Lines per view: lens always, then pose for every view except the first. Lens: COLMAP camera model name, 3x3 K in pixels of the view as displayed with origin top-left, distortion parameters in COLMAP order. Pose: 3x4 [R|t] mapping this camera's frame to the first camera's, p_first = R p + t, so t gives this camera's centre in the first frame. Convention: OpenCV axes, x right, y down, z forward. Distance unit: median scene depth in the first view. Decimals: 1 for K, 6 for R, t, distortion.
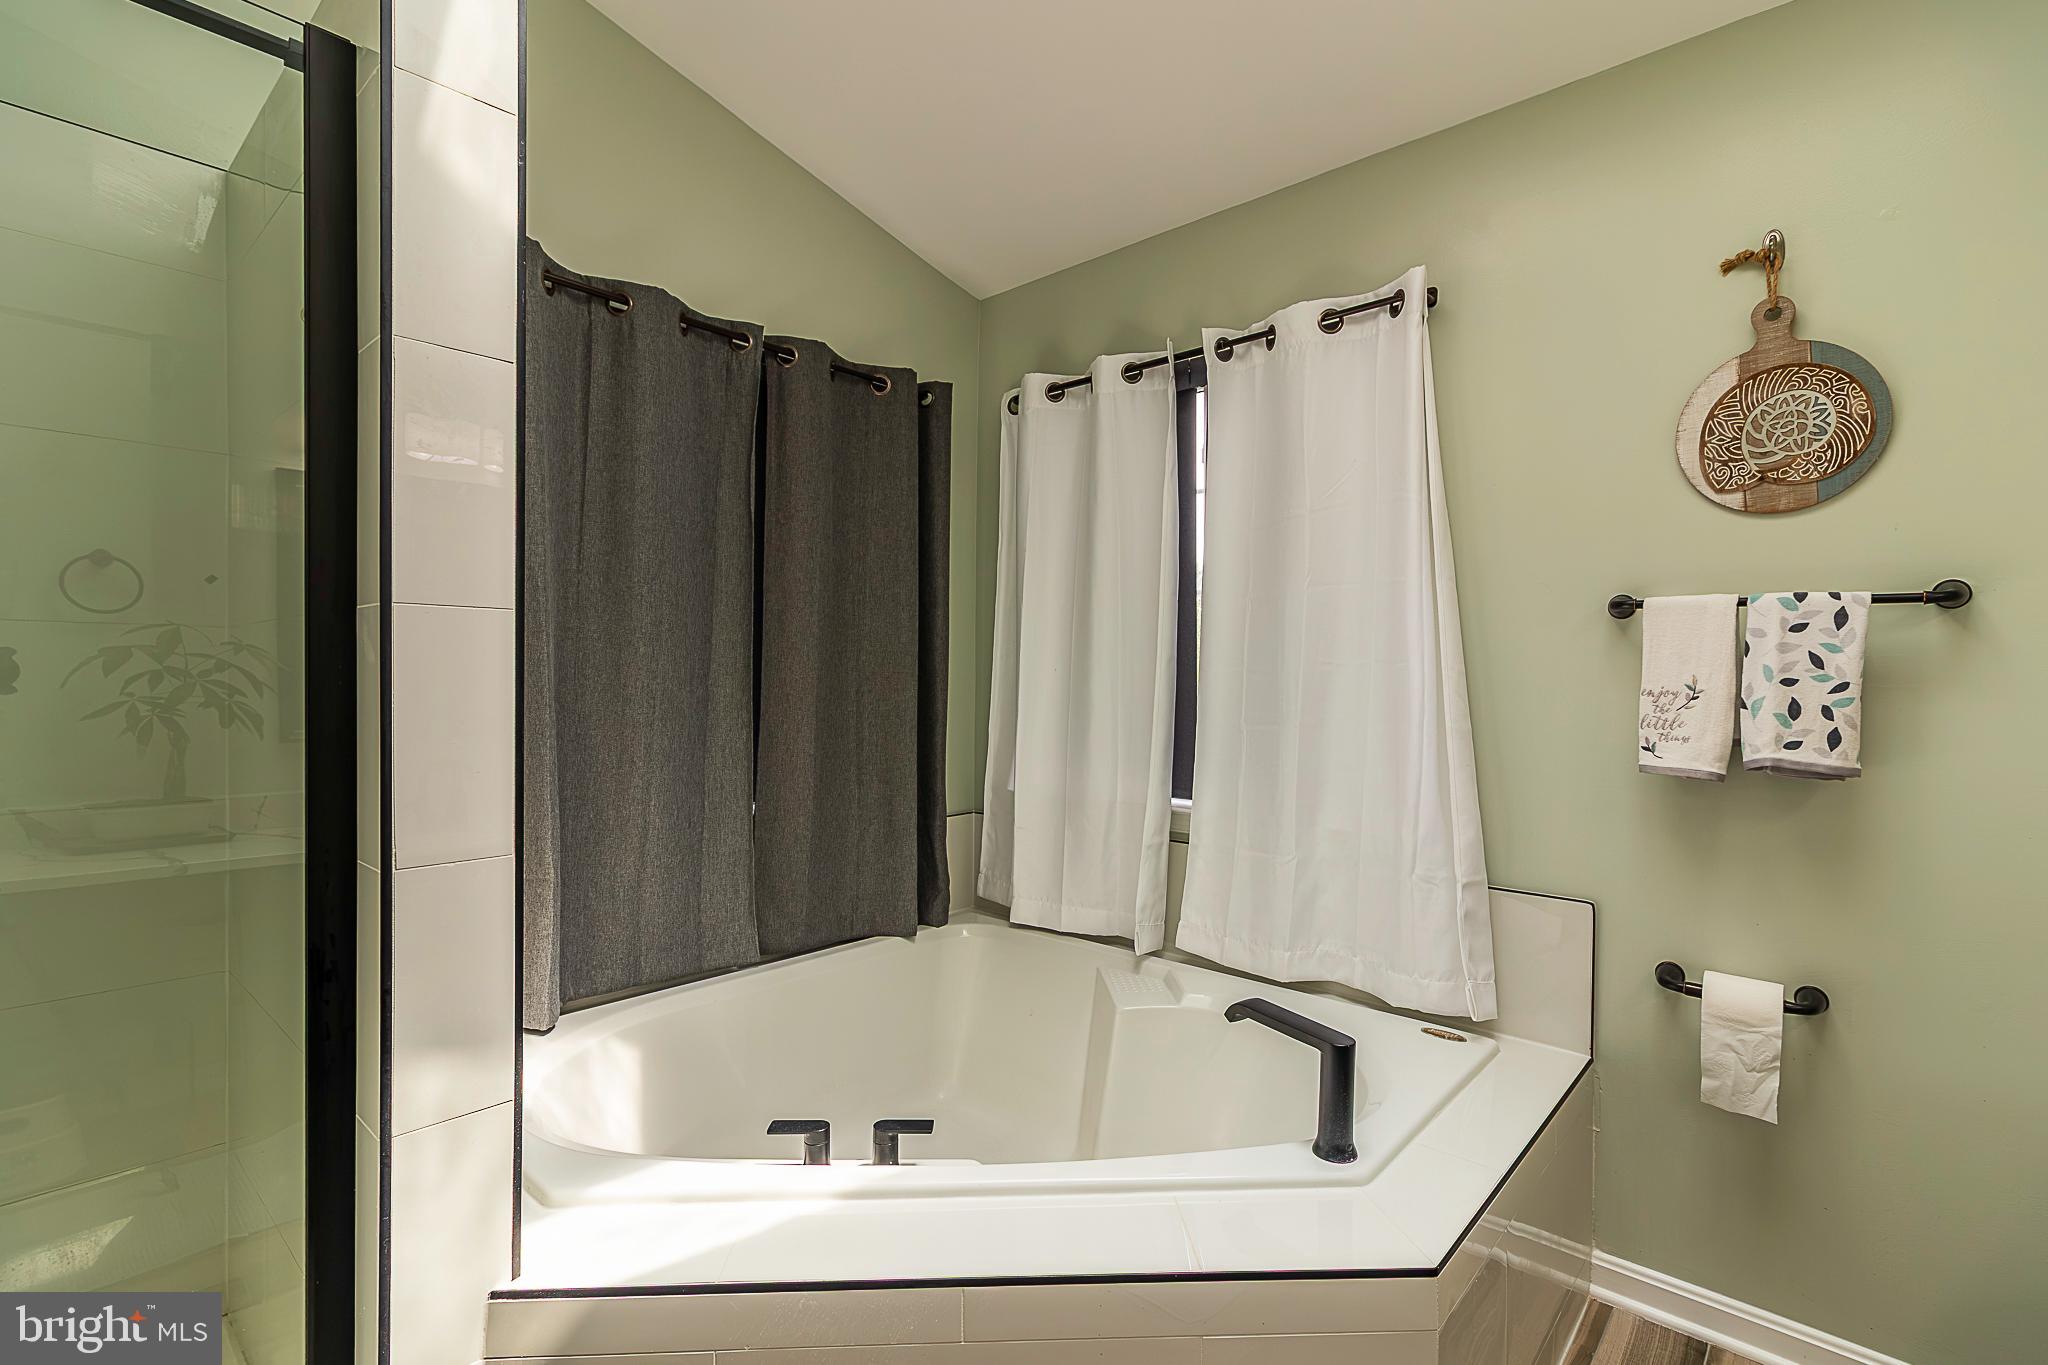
lens RADIAL K [[948.7, 0, 1022.1], [0, 948.7, 676.5], [0, 0, 1]] dist [0.002695, 0.001335]
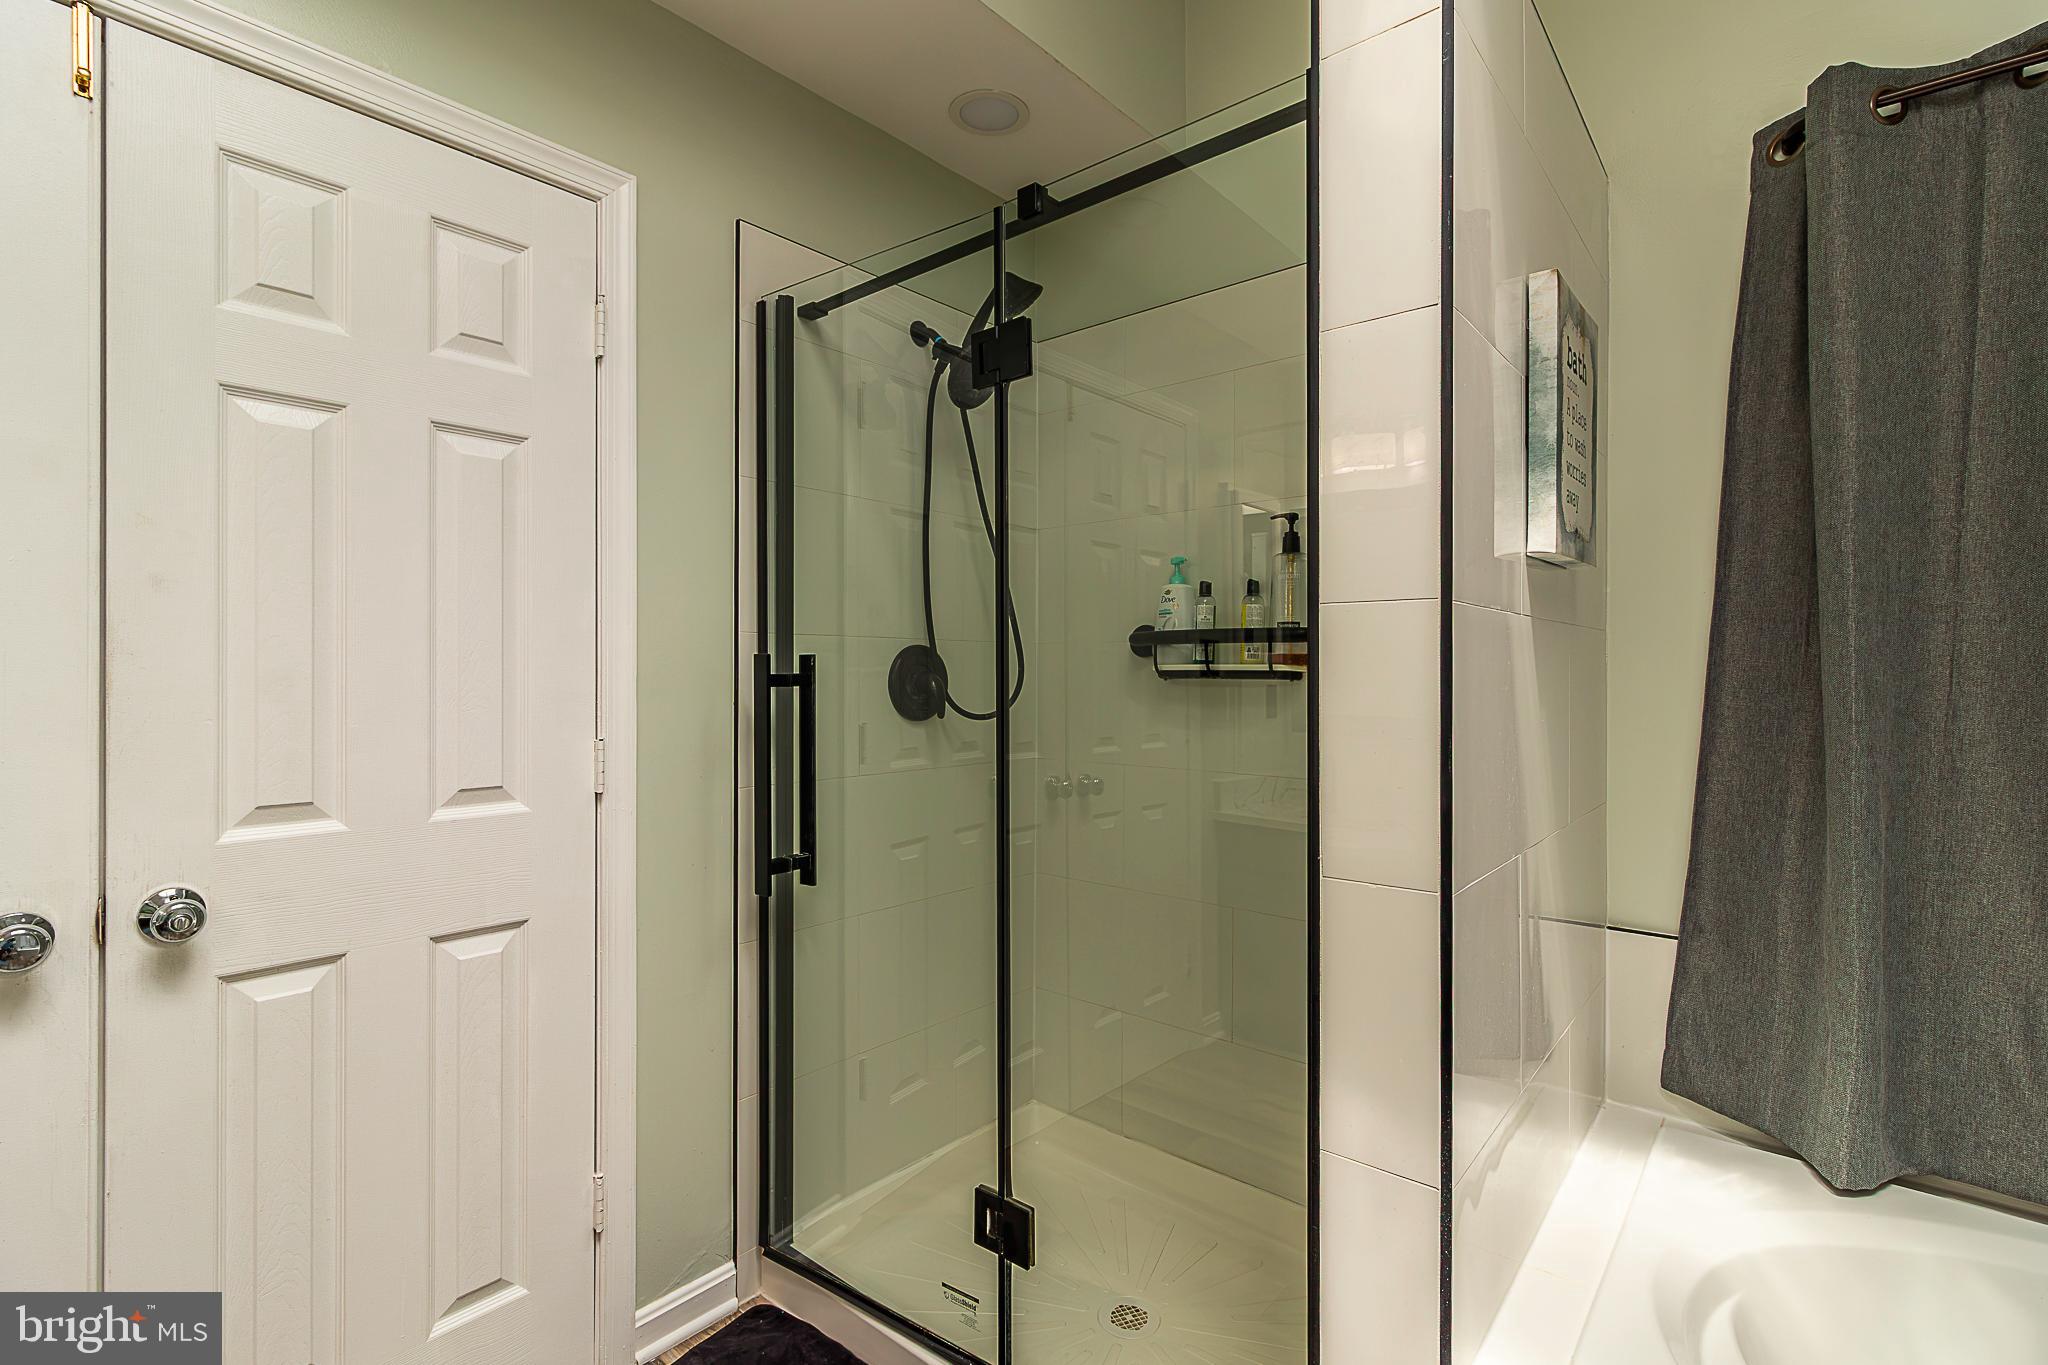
lens RADIAL K [[948.7, 0, 1022.1], [0, 948.7, 676.5], [0, 0, 1]] dist [0.002695, 0.001335]
pose [[0.025734, -0.005969, -0.999651, 0.163642], [-0.001604, 0.999981, -0.006012, 0.001112], [0.999668, 0.001758, 0.025724, 0.344965]]
